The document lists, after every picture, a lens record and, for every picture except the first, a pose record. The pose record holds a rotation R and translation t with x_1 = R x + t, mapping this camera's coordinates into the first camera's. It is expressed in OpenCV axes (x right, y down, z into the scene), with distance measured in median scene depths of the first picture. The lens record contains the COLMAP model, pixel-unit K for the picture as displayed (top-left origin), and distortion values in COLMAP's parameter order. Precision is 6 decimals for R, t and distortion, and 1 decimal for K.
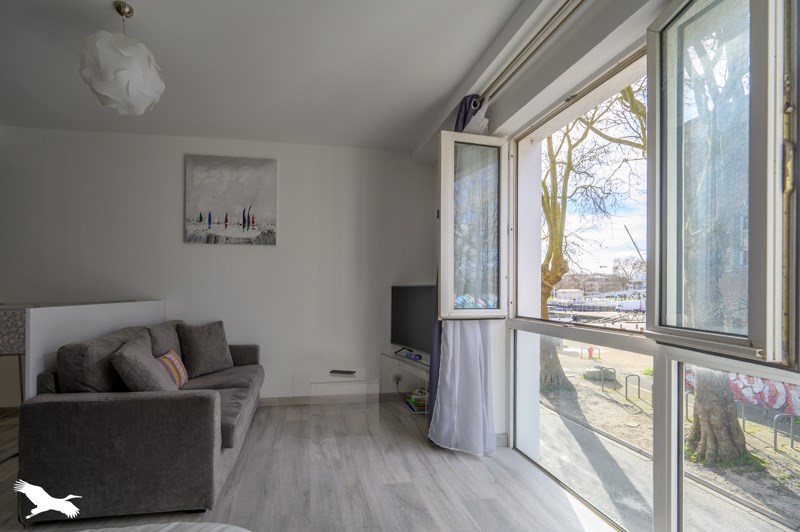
lens RADIAL K [[335.0, 0, 354.0], [0, 335.0, 288.6], [0, 0, 1]] dist [-0.000247, -0.000026]
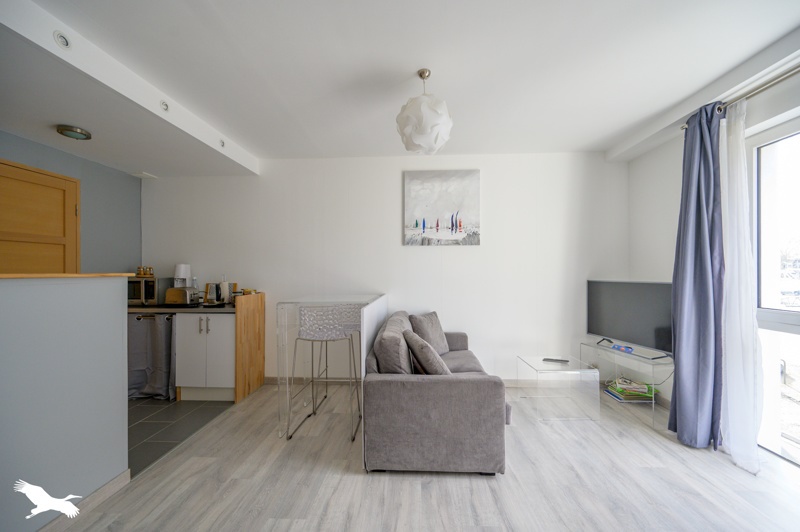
lens RADIAL K [[319.4, 0, 404.4], [0, 319.4, 271.4], [0, 0, 1]] dist [-0.000771, -0.000084]
pose [[0.982969, -0.010556, -0.183469, -0.295230], [0.011035, 0.999938, 0.001591, -0.046553], [0.183441, -0.003588, 0.983024, -0.112534]]
